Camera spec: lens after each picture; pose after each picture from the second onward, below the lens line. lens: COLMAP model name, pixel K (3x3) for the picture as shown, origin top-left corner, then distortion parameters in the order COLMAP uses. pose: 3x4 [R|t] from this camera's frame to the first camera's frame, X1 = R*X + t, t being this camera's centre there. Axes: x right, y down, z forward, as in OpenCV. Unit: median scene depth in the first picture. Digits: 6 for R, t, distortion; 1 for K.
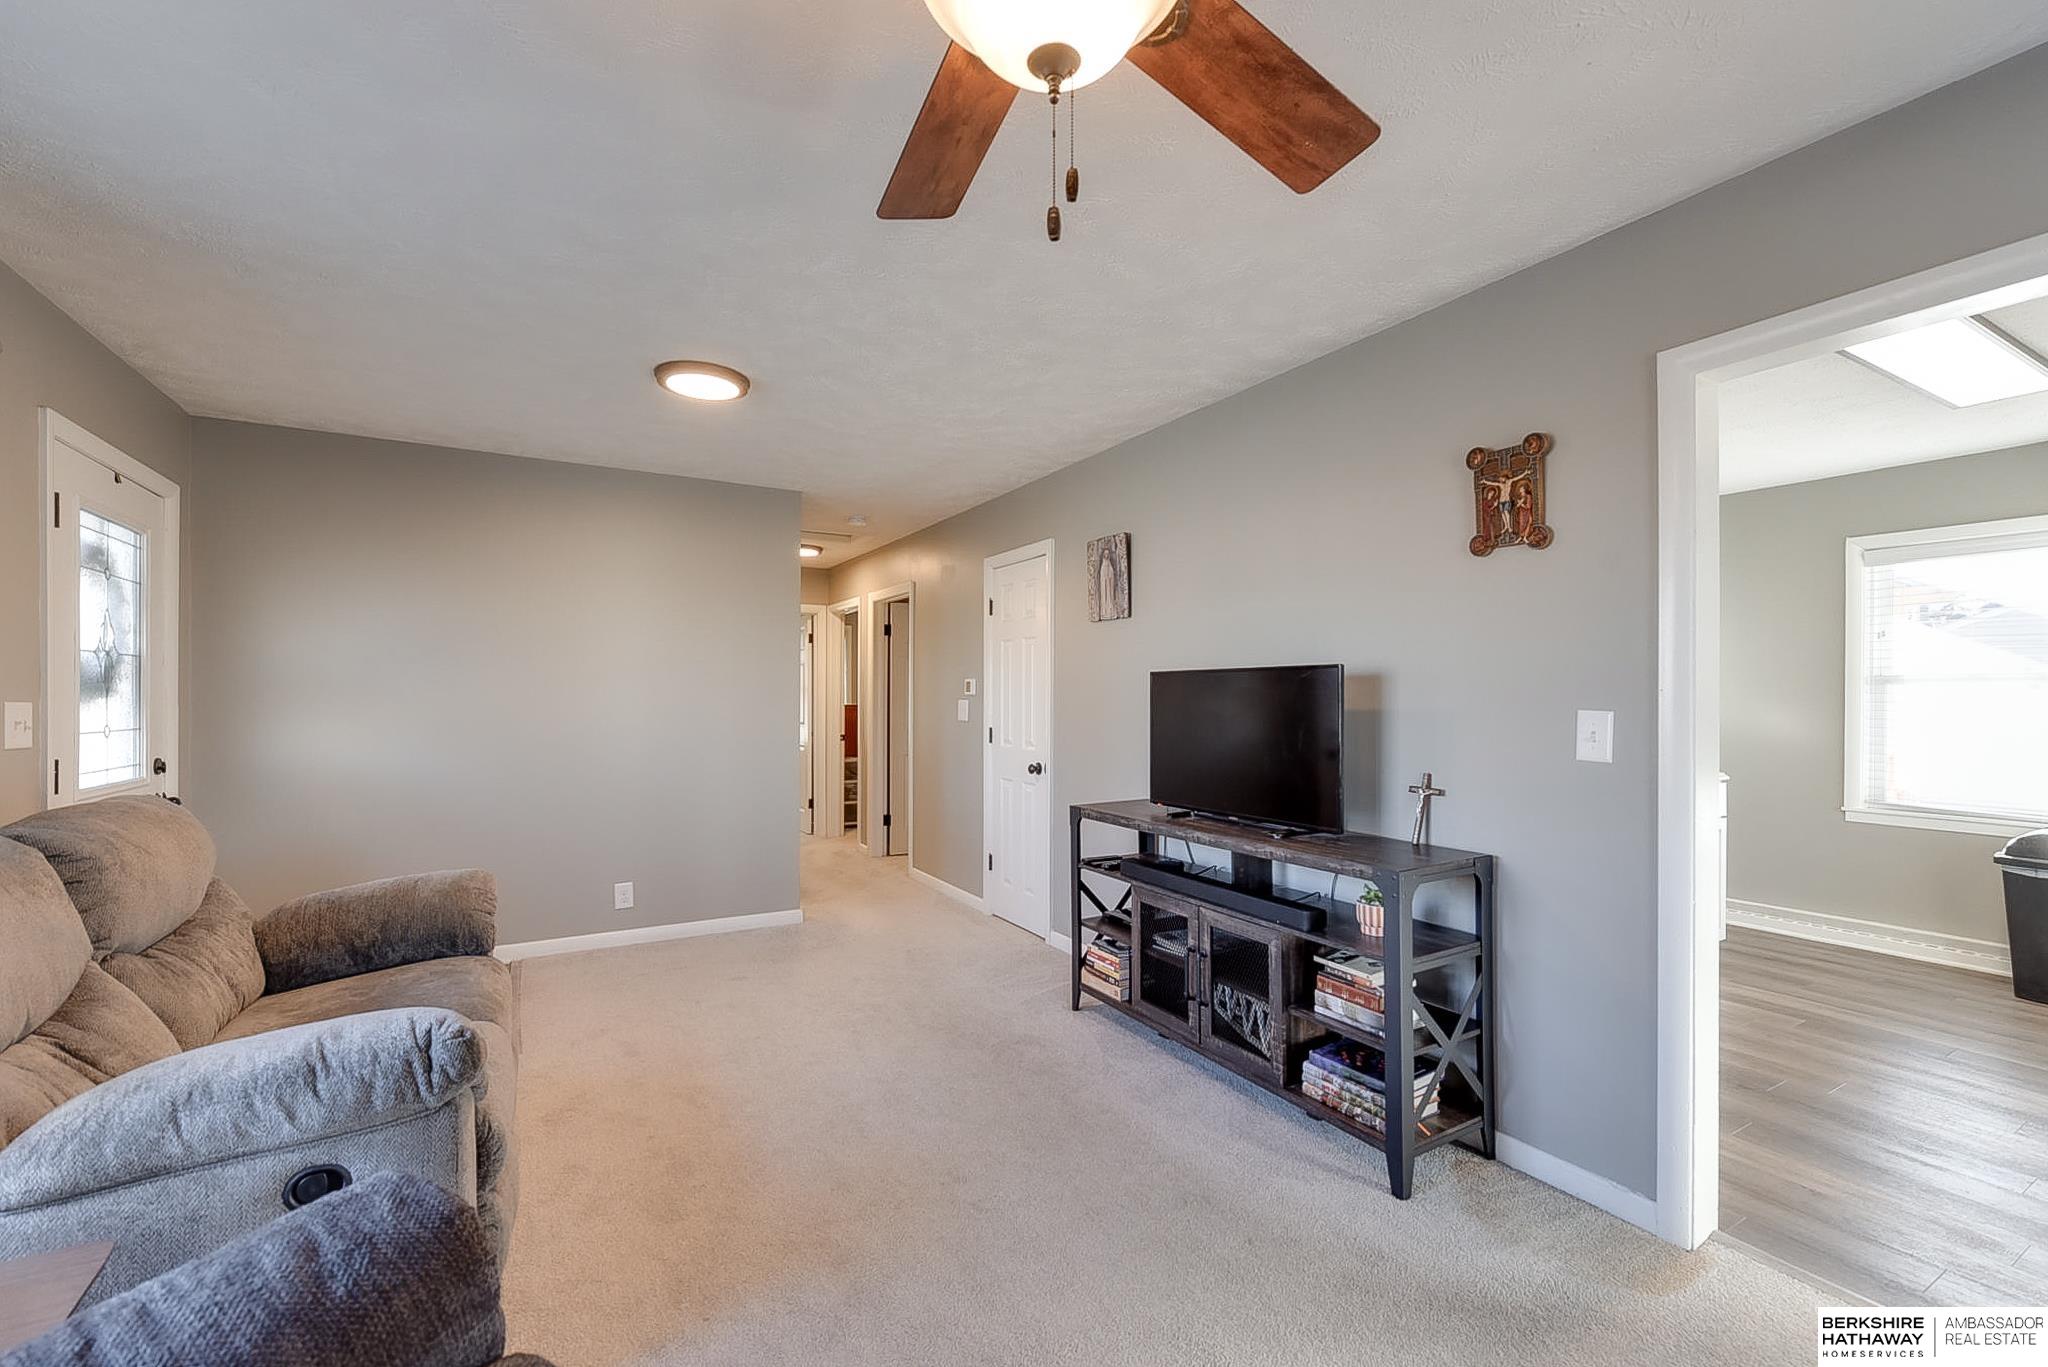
lens RADIAL K [[838.6, 0, 1029.0], [0, 838.6, 700.0], [0, 0, 1]] dist [-0.013112, -0.000096]
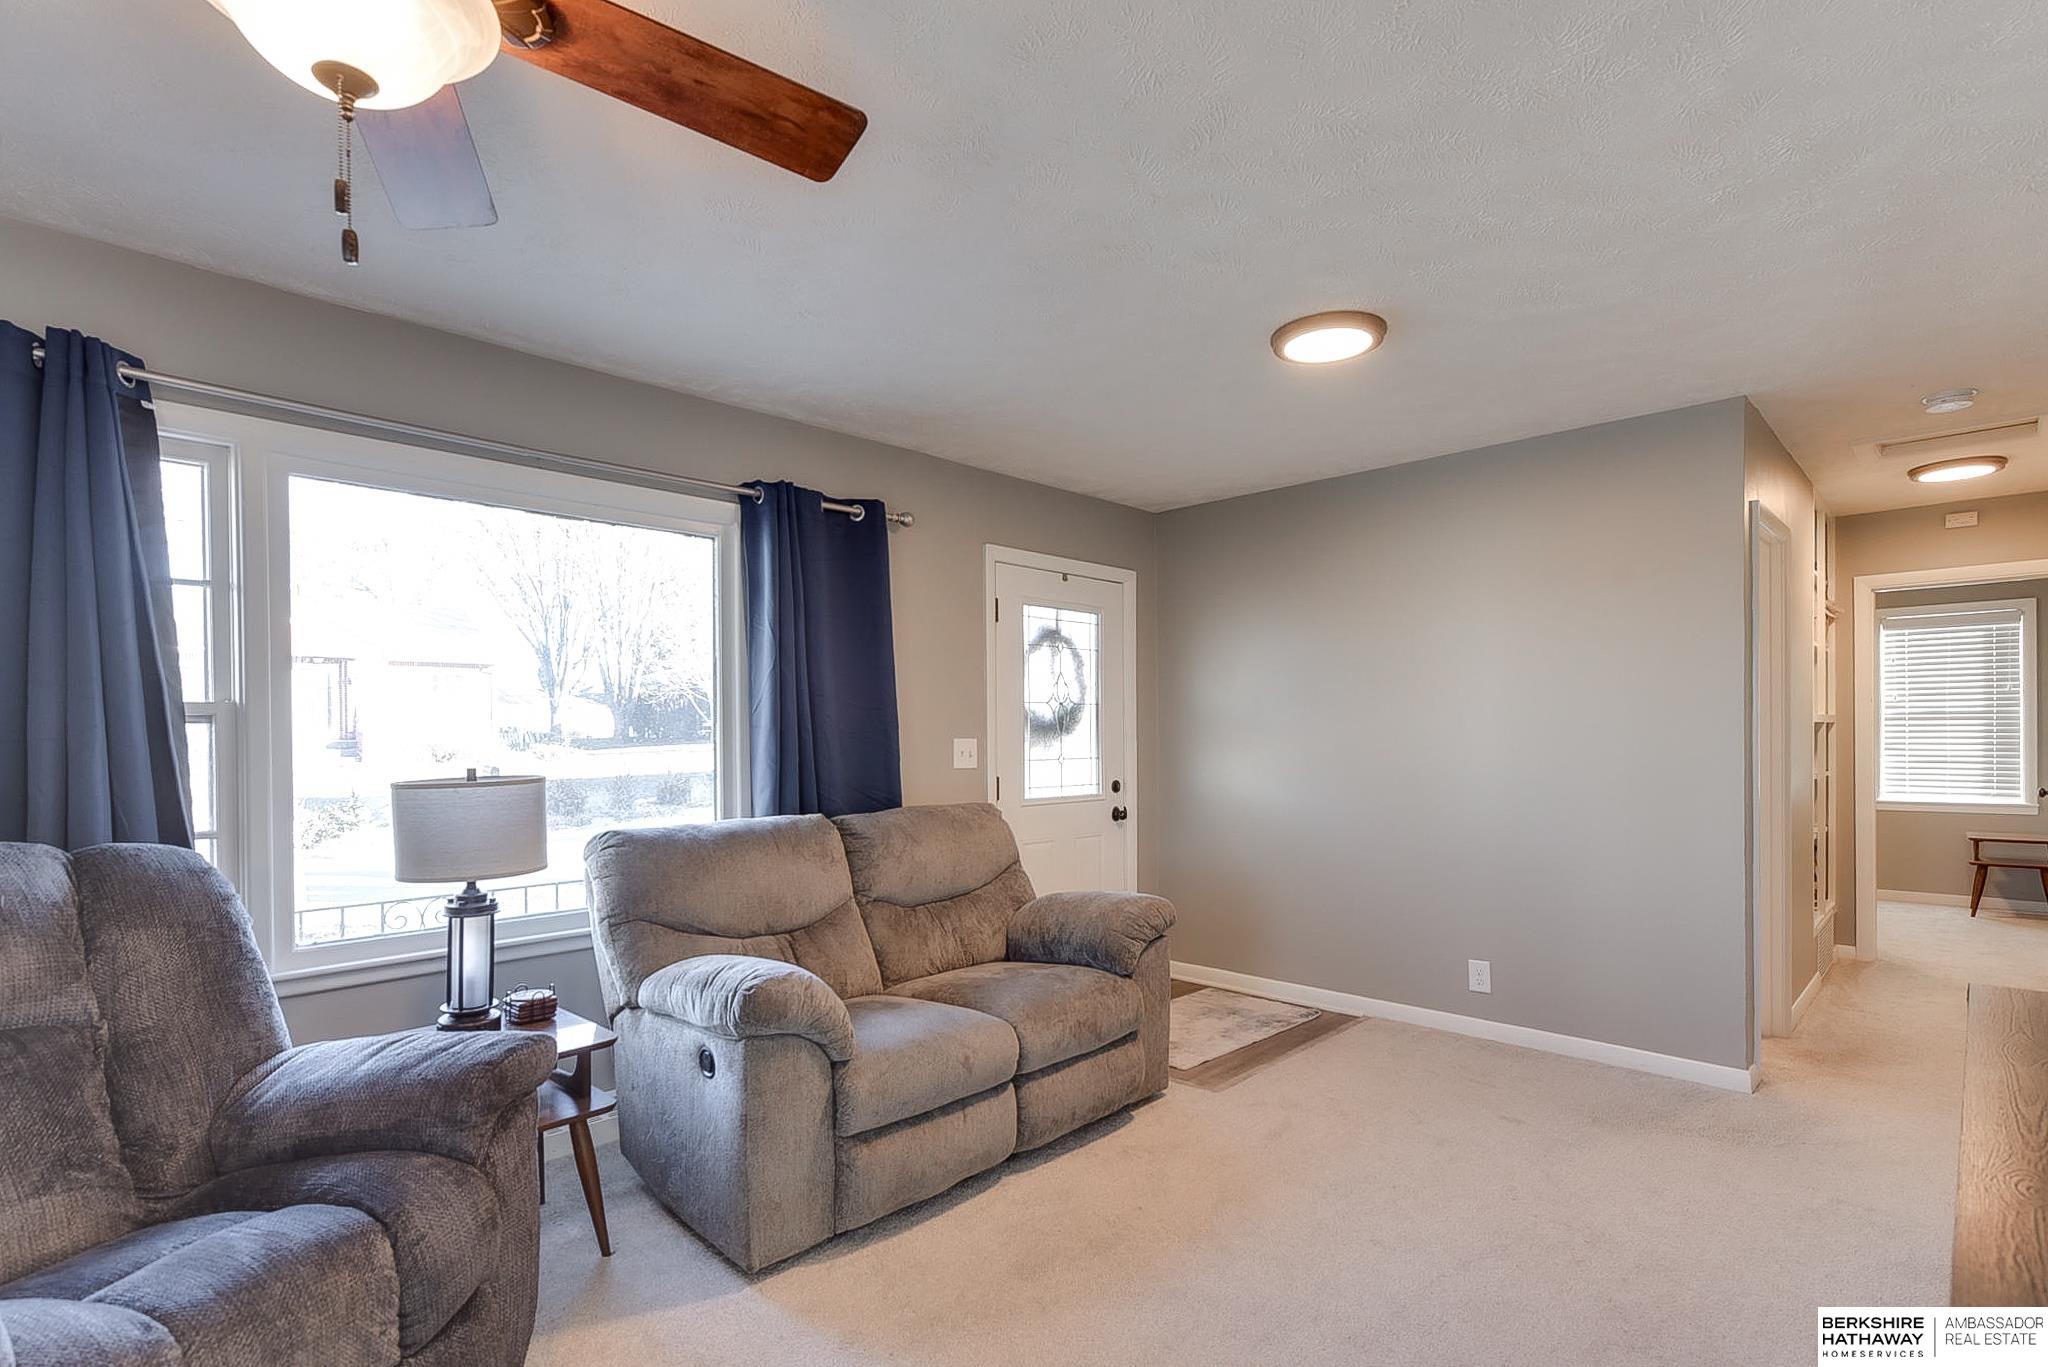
lens RADIAL K [[993.4, 0, 1059.6], [0, 993.4, 734.4], [0, 0, 1]] dist [0.003834, -0.007484]
pose [[0.275024, -0.001664, -0.961436, 0.510239], [0.005176, 0.999987, -0.000250, -0.003304], [0.961423, -0.004907, 0.275029, 0.529402]]
